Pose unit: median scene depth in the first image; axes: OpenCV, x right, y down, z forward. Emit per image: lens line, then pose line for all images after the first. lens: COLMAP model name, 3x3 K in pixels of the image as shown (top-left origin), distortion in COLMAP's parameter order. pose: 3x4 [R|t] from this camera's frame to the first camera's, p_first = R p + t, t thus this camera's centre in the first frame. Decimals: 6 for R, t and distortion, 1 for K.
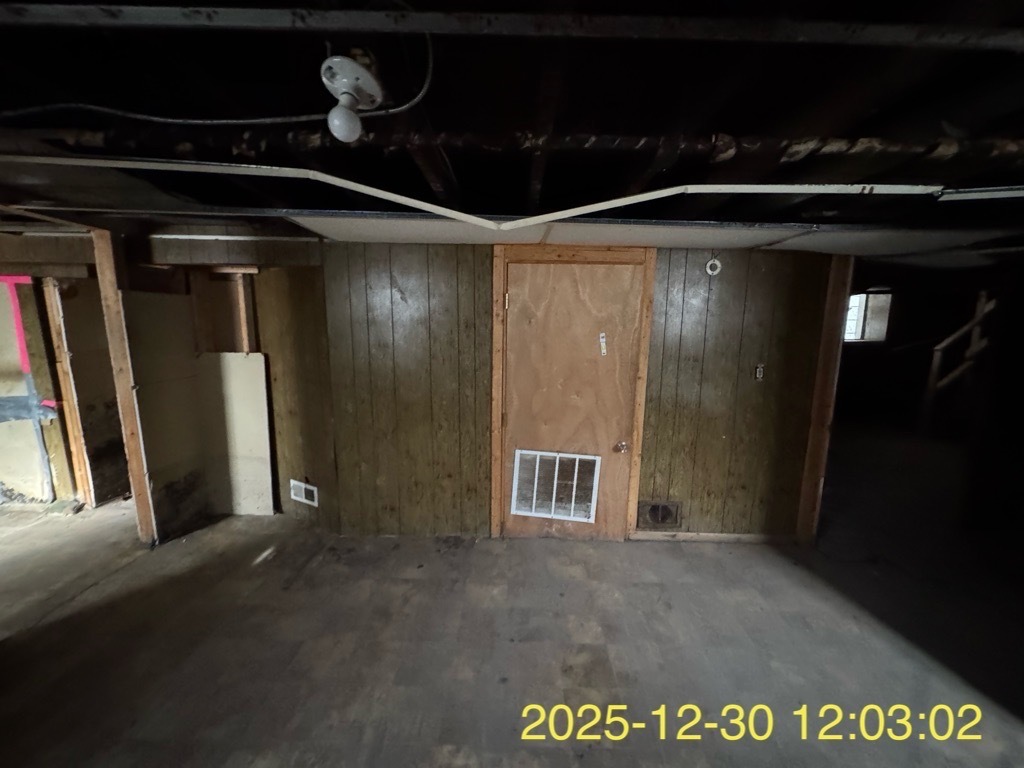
lens RADIAL K [[406.3, 0, 509.9], [0, 406.3, 384.9], [0, 0, 1]] dist [-0.000707, -0.000042]
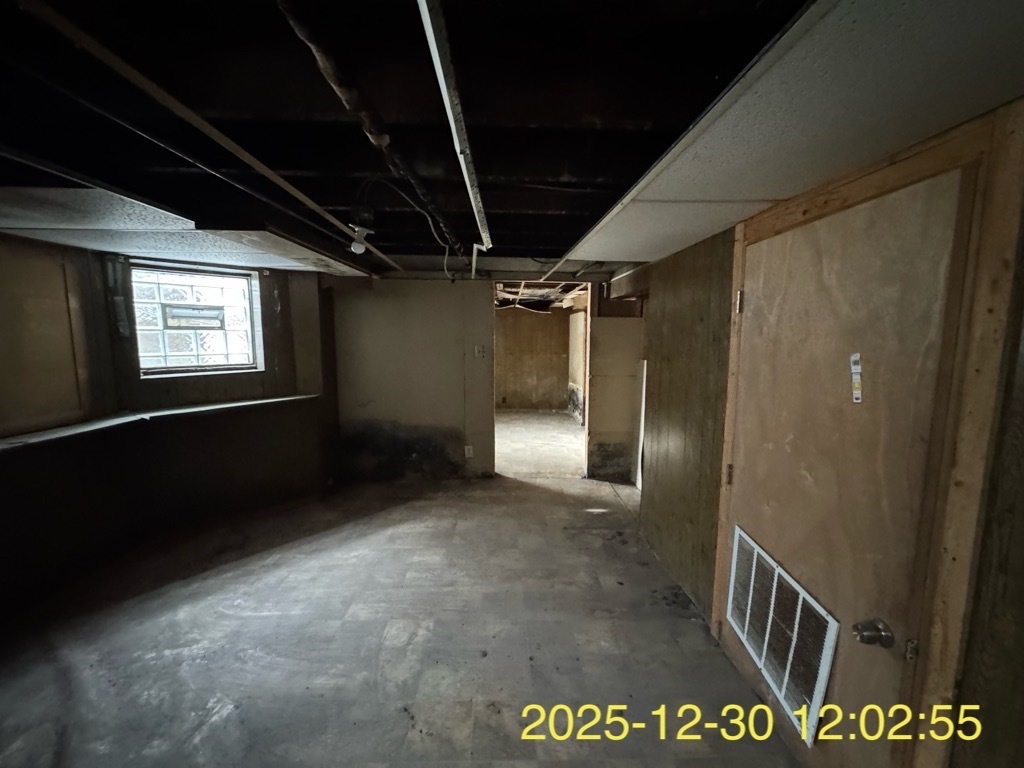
lens RADIAL K [[406.3, 0, 510.3], [0, 406.3, 384.5], [0, 0, 1]] dist [-0.000707, -0.000042]
pose [[0.033967, 0.112055, -0.993121, 0.667968], [-0.167762, 0.980234, 0.104863, -0.076166], [0.985242, 0.163046, 0.052094, 0.599043]]
